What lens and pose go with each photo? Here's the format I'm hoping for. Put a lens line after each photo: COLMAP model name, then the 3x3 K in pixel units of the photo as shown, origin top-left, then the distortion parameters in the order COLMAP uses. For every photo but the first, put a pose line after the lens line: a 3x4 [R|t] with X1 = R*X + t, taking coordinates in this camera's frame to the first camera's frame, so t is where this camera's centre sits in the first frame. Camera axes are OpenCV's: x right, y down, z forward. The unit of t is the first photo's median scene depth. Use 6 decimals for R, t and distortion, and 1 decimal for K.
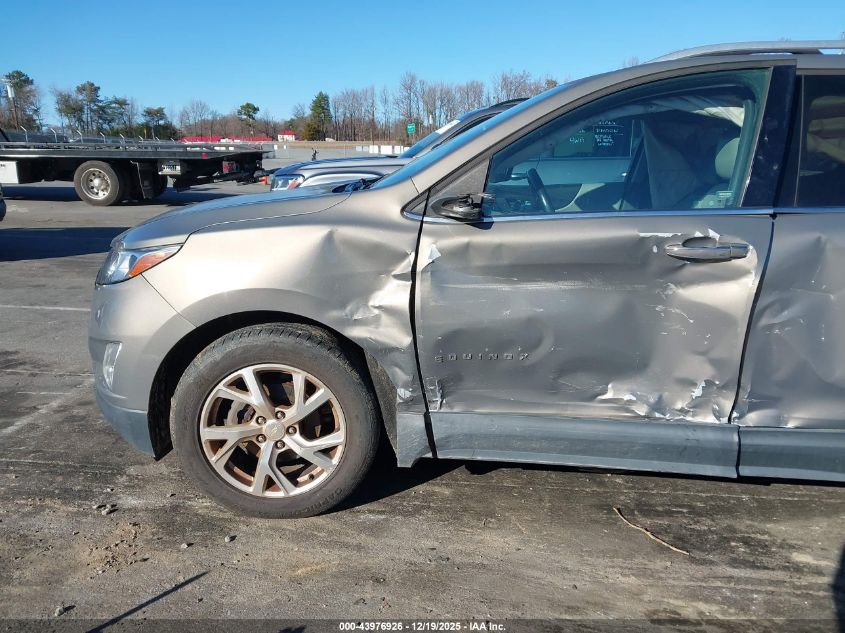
lens RADIAL K [[621.7, 0, 407.8], [0, 621.7, 320.1], [0, 0, 1]] dist [0.151994, -0.230036]
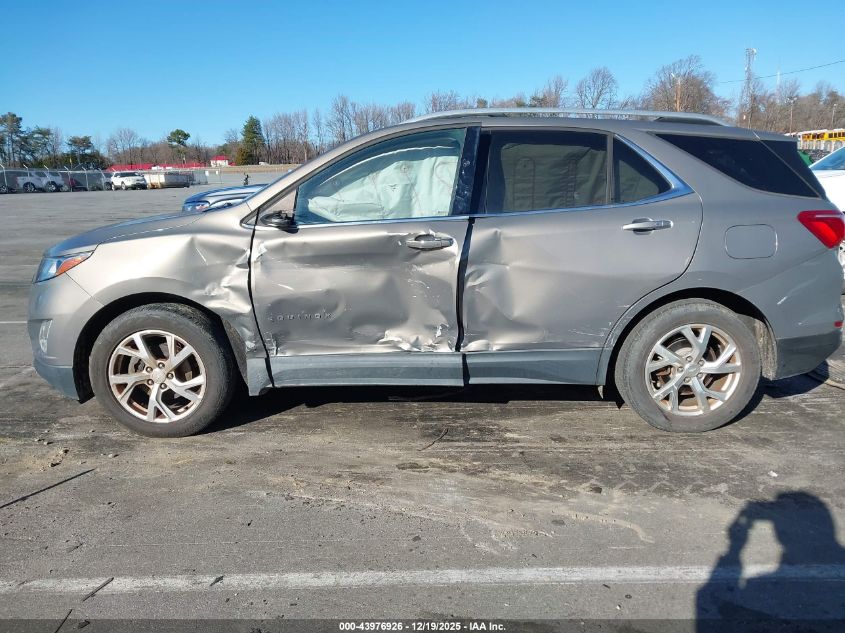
lens RADIAL K [[637.4, 0, 402.3], [0, 637.4, 314.1], [0, 0, 1]] dist [0.094878, -0.139229]
pose [[0.995977, -0.046957, 0.076319, 0.241234], [0.050242, 0.997866, -0.041705, 0.125442], [-0.074198, 0.045372, 0.996211, -0.551246]]
